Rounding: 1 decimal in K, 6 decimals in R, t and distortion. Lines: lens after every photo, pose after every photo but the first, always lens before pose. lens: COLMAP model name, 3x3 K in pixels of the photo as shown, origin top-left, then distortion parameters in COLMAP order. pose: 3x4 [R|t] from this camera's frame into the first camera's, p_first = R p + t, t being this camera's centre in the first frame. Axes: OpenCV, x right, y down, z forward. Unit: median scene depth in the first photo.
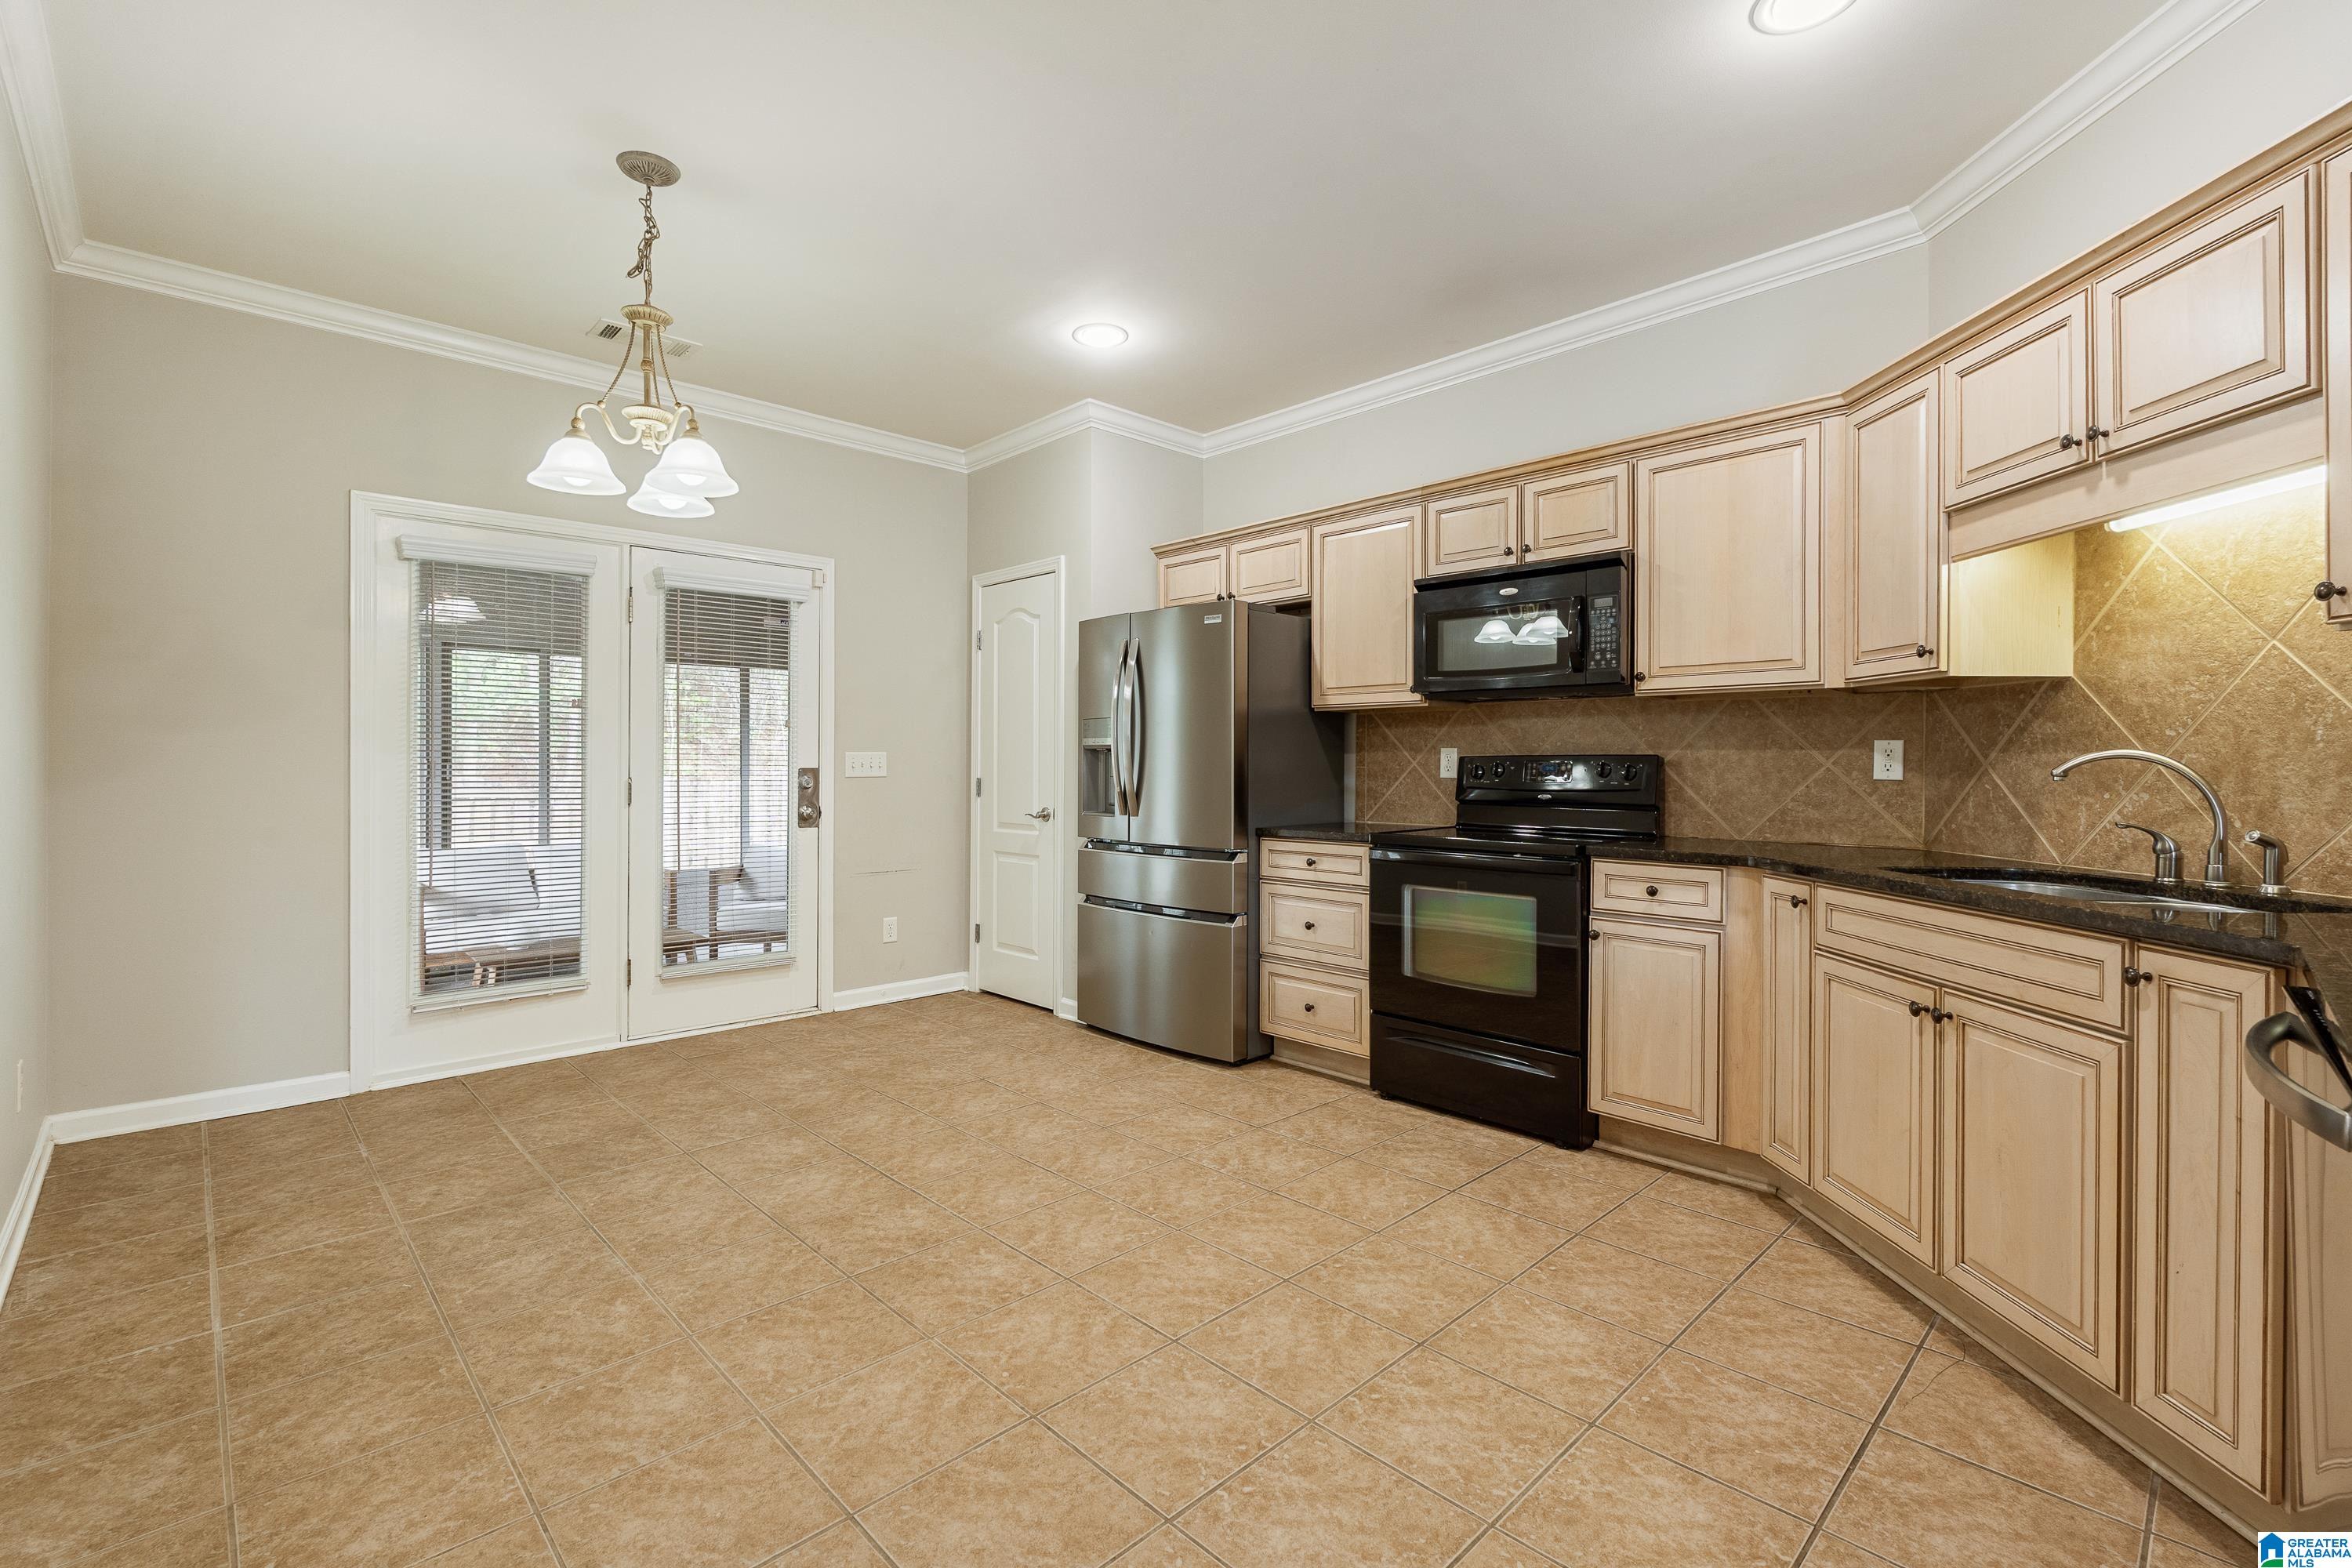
lens RADIAL K [[1051.3, 0, 1172.6], [0, 1051.3, 762.1], [0, 0, 1]] dist [-0.001658, 0.000417]
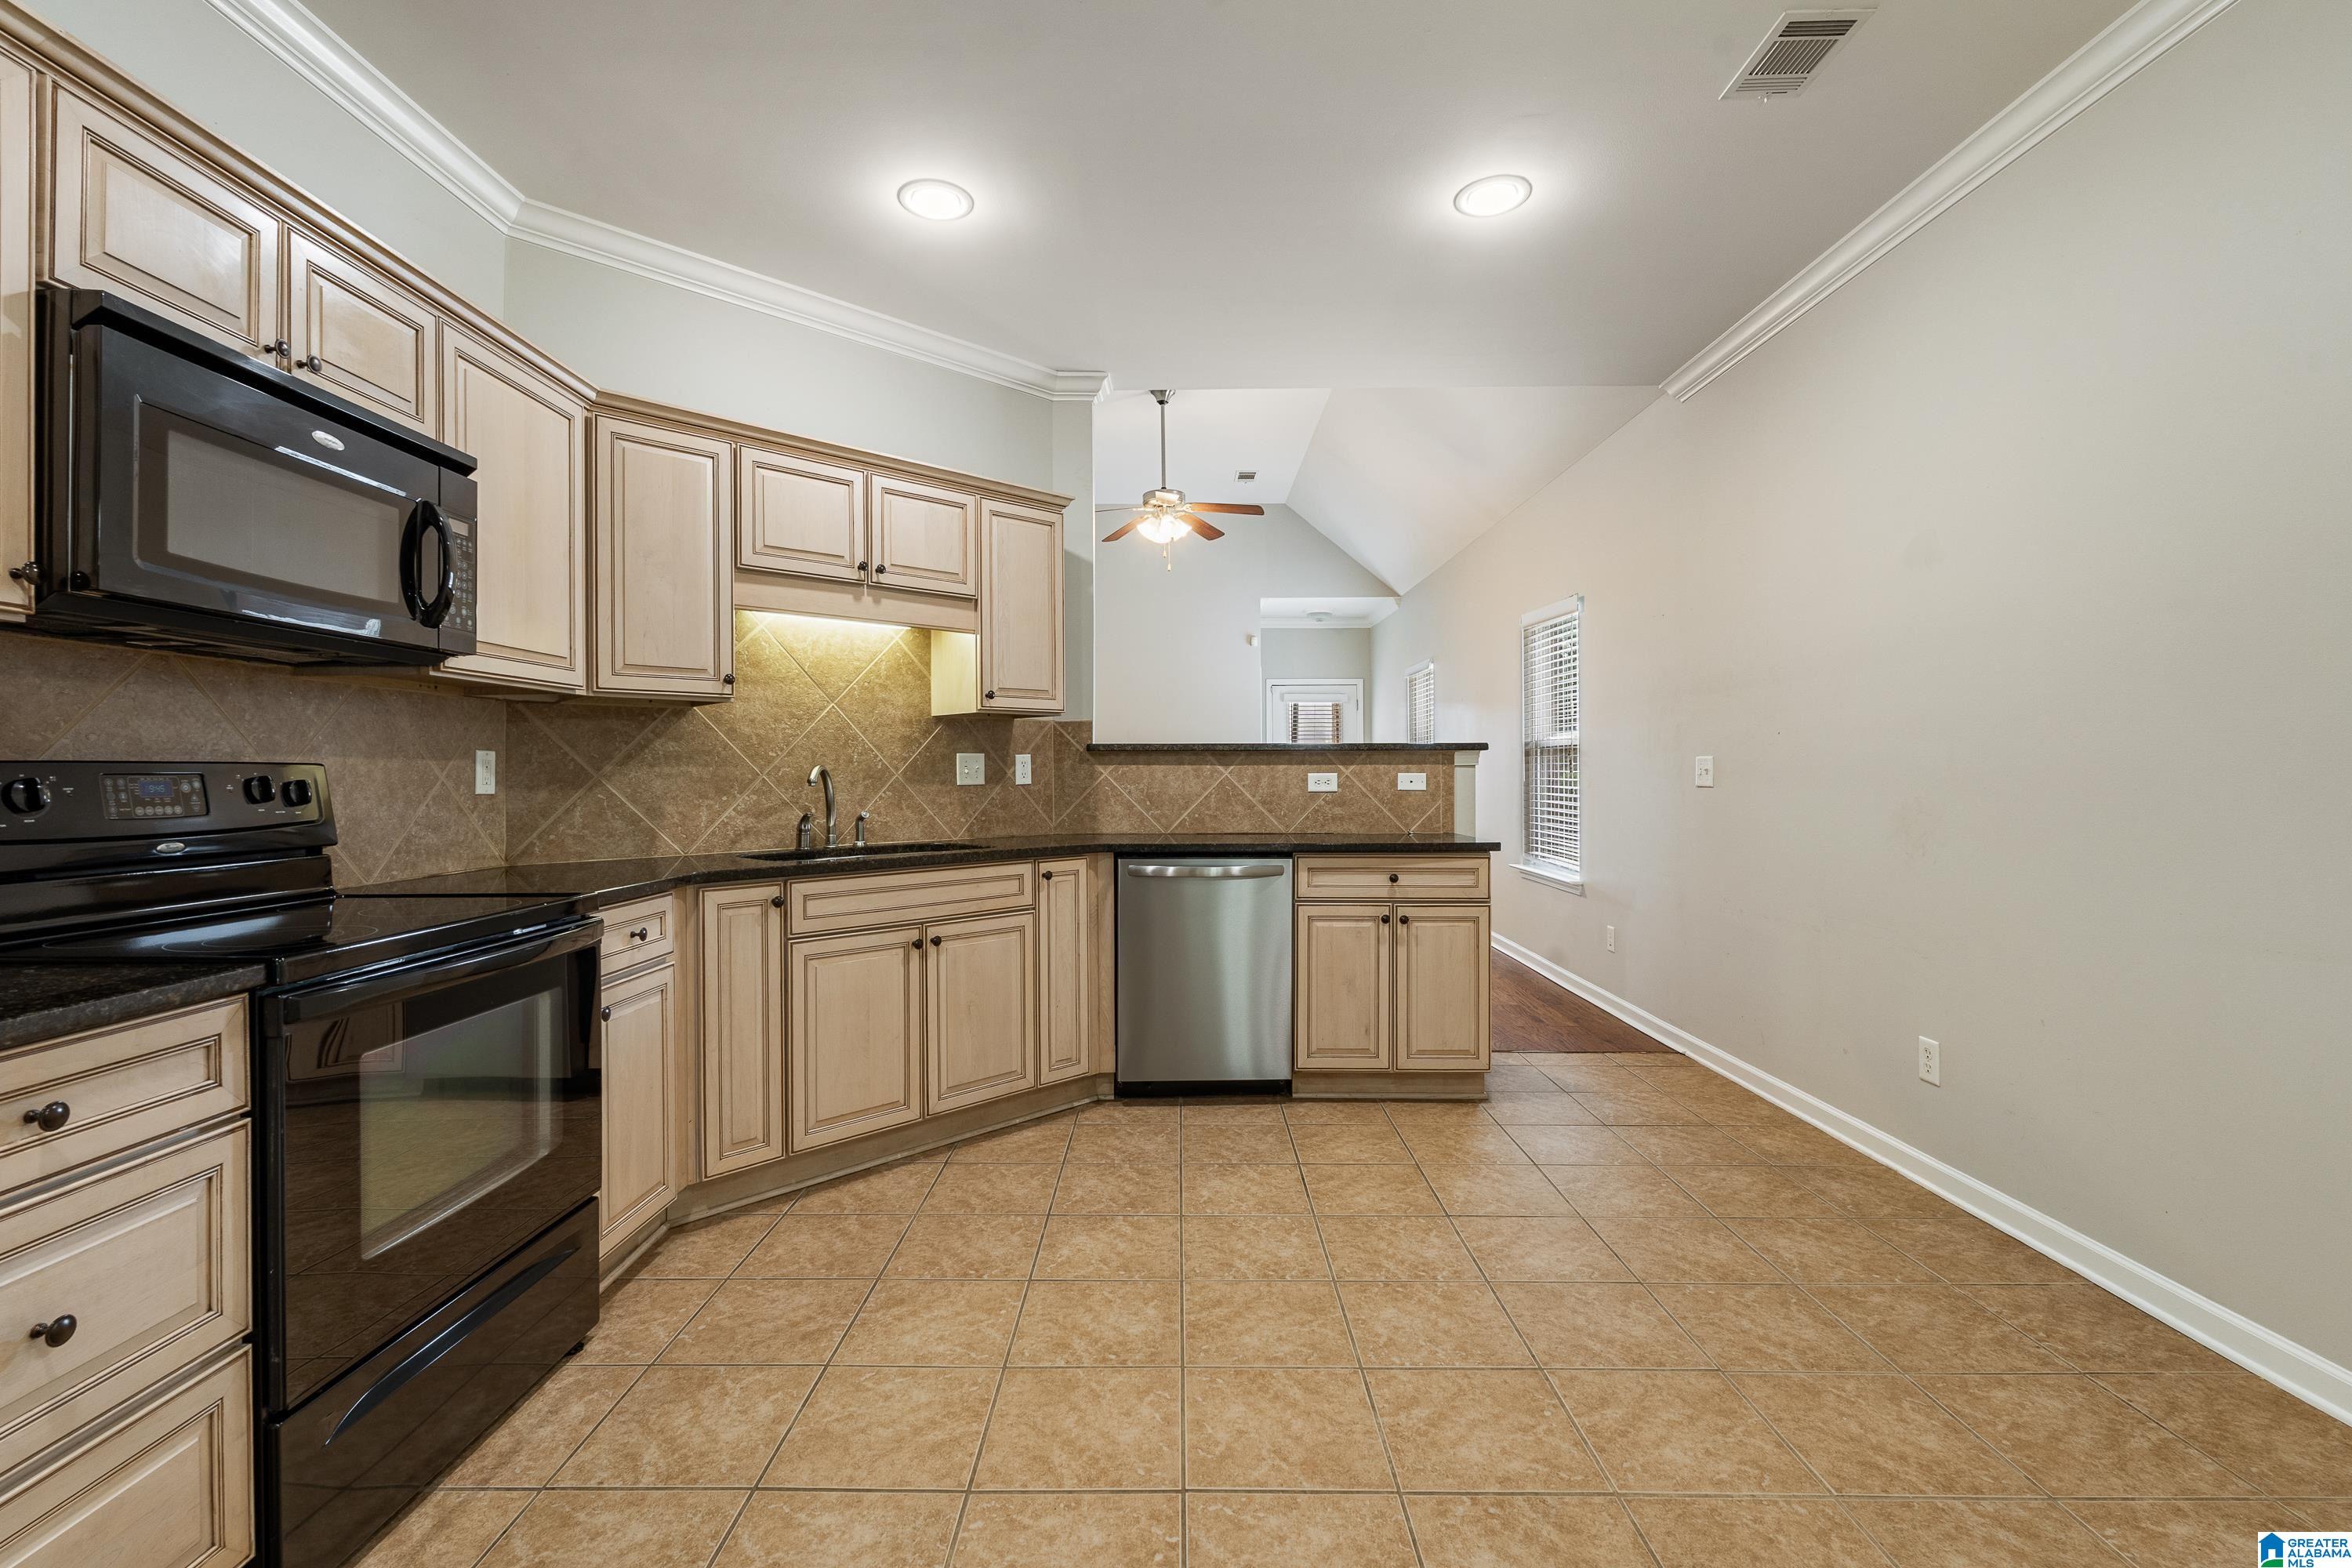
lens RADIAL K [[1030.1, 0, 1167.9], [0, 1030.1, 769.1], [0, 0, 1]] dist [-0.004069, 0.000233]
pose [[-0.714560, 0.004829, 0.699558, -0.394510], [0.004118, 0.999988, -0.002697, 0.000092], [-0.699562, 0.000953, -0.714571, 1.324176]]
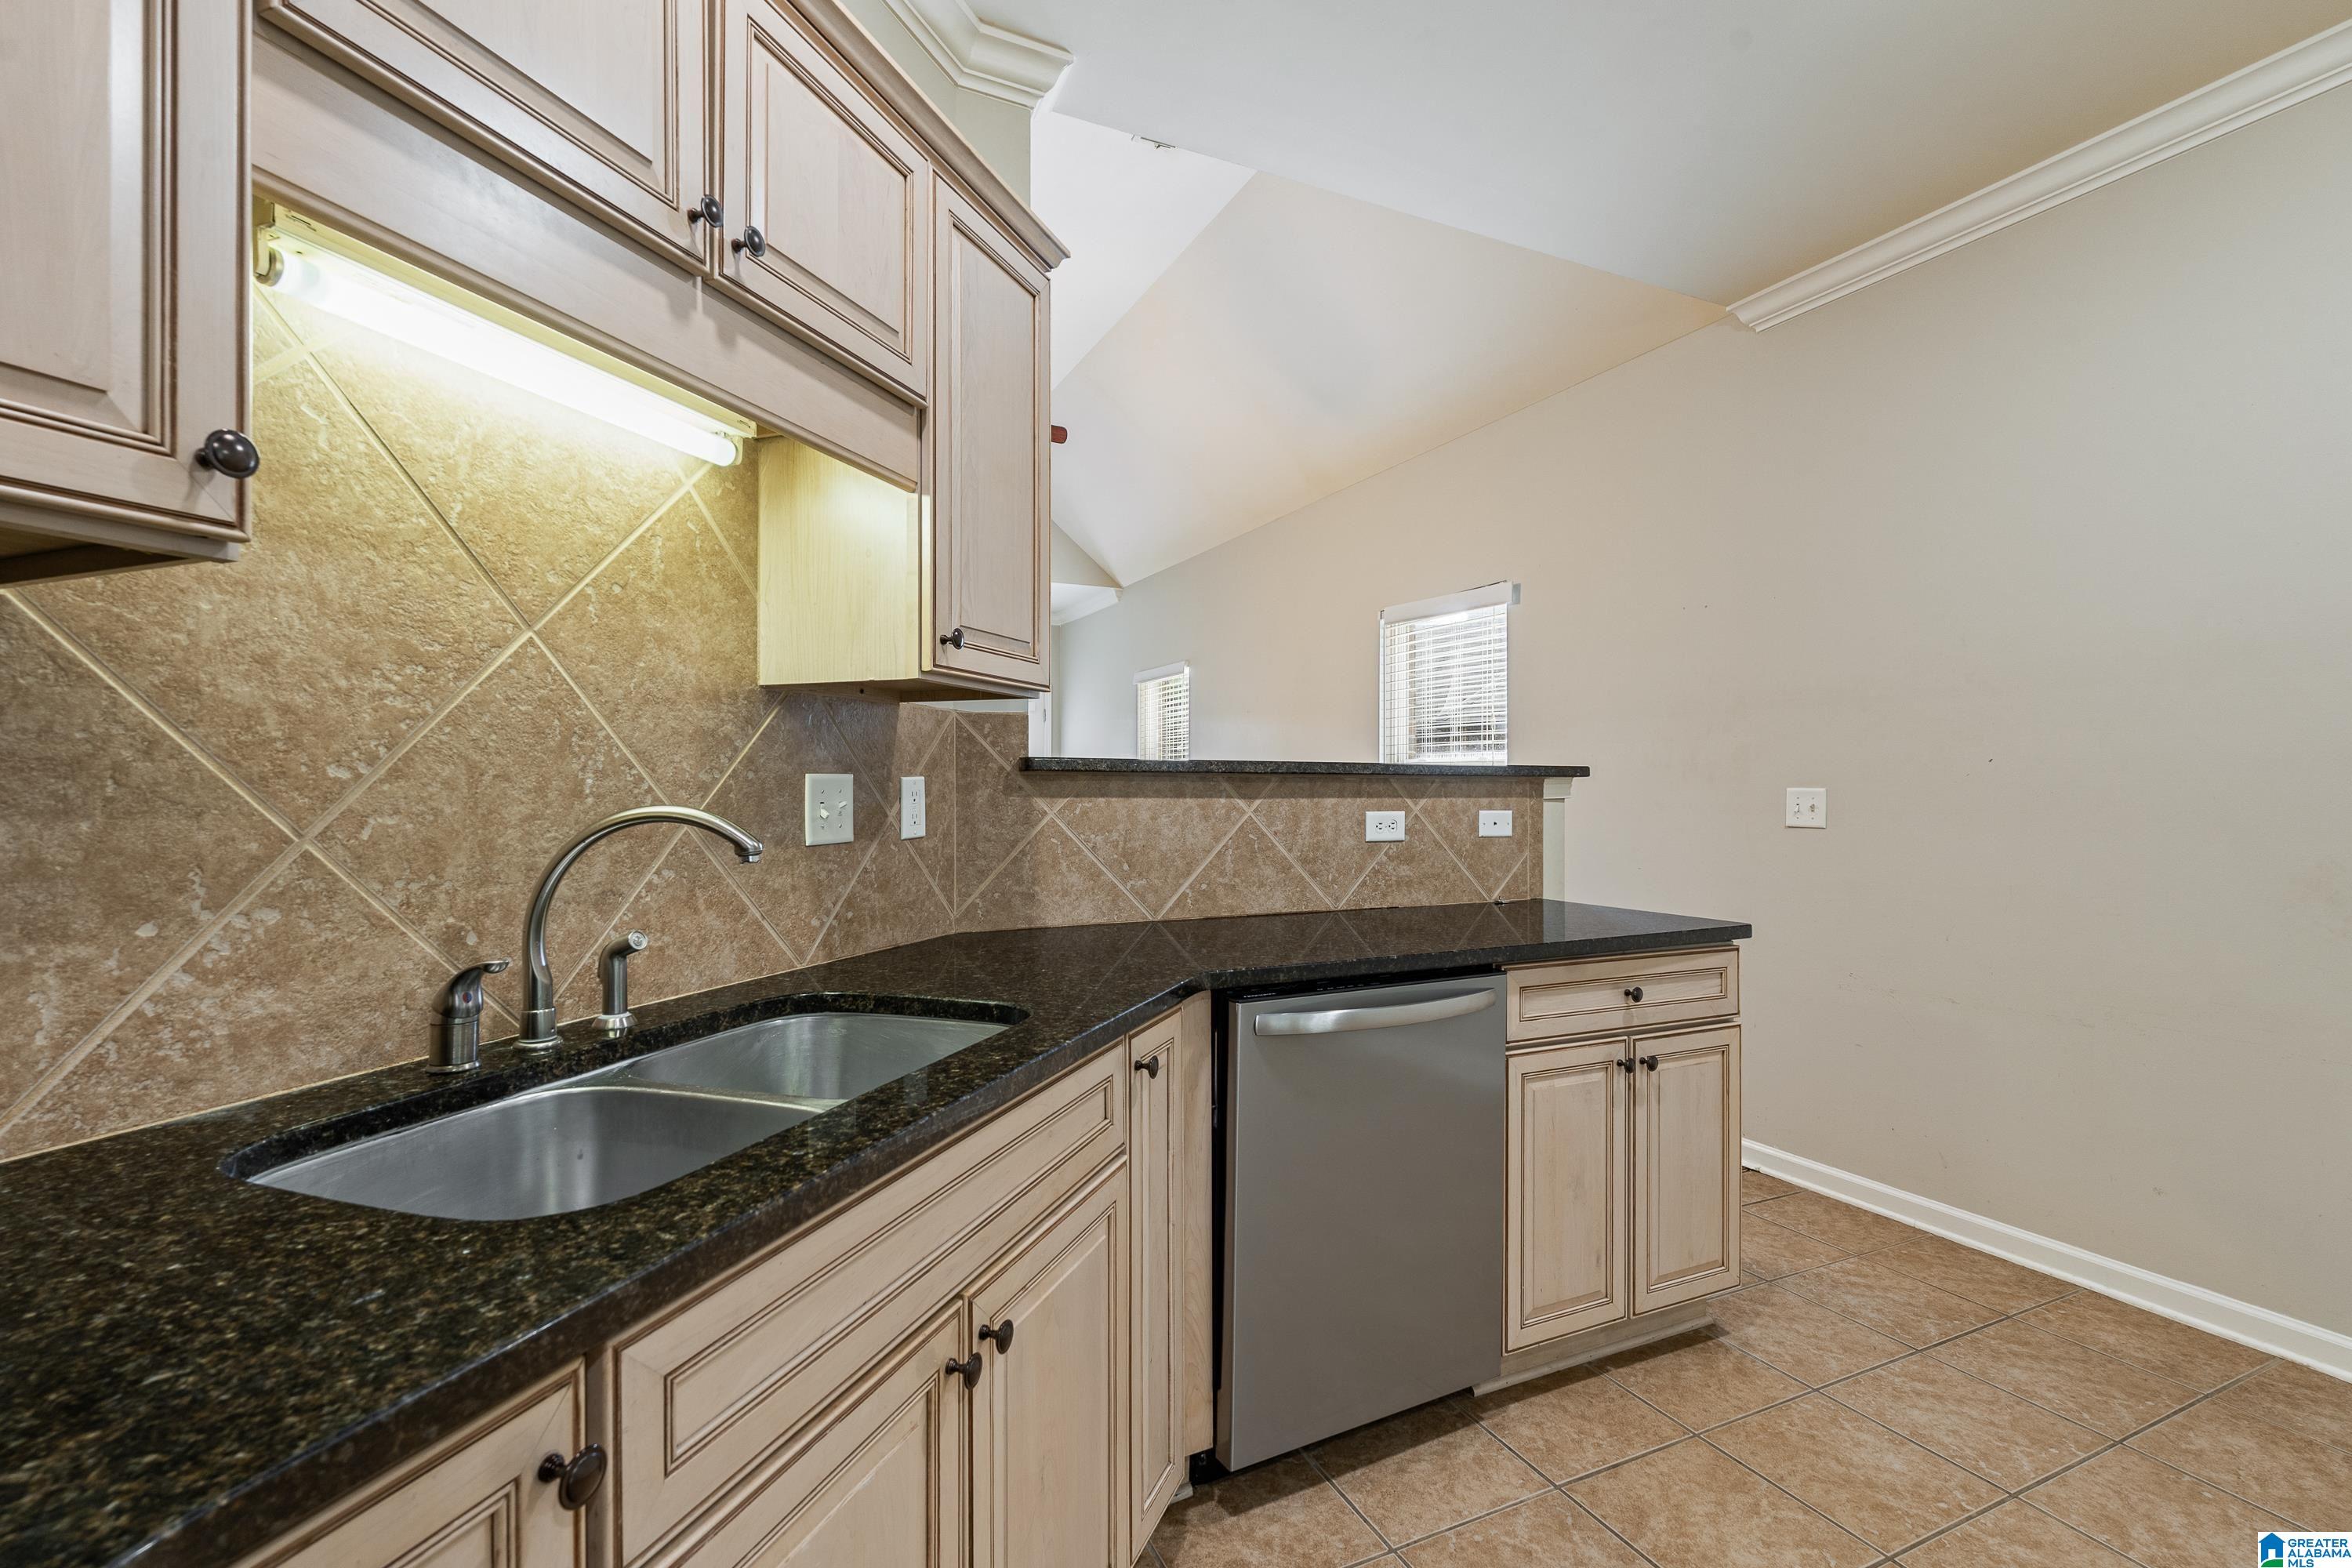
lens RADIAL K [[1037.2, 0, 1178.7], [0, 1037.2, 788.7], [0, 0, 1]] dist [-0.002312, -0.000152]
pose [[-0.946968, -0.001698, 0.321323, 0.353389], [-0.001619, 0.999999, 0.000514, -0.017235], [-0.321323, -0.000034, -0.946970, 1.051410]]
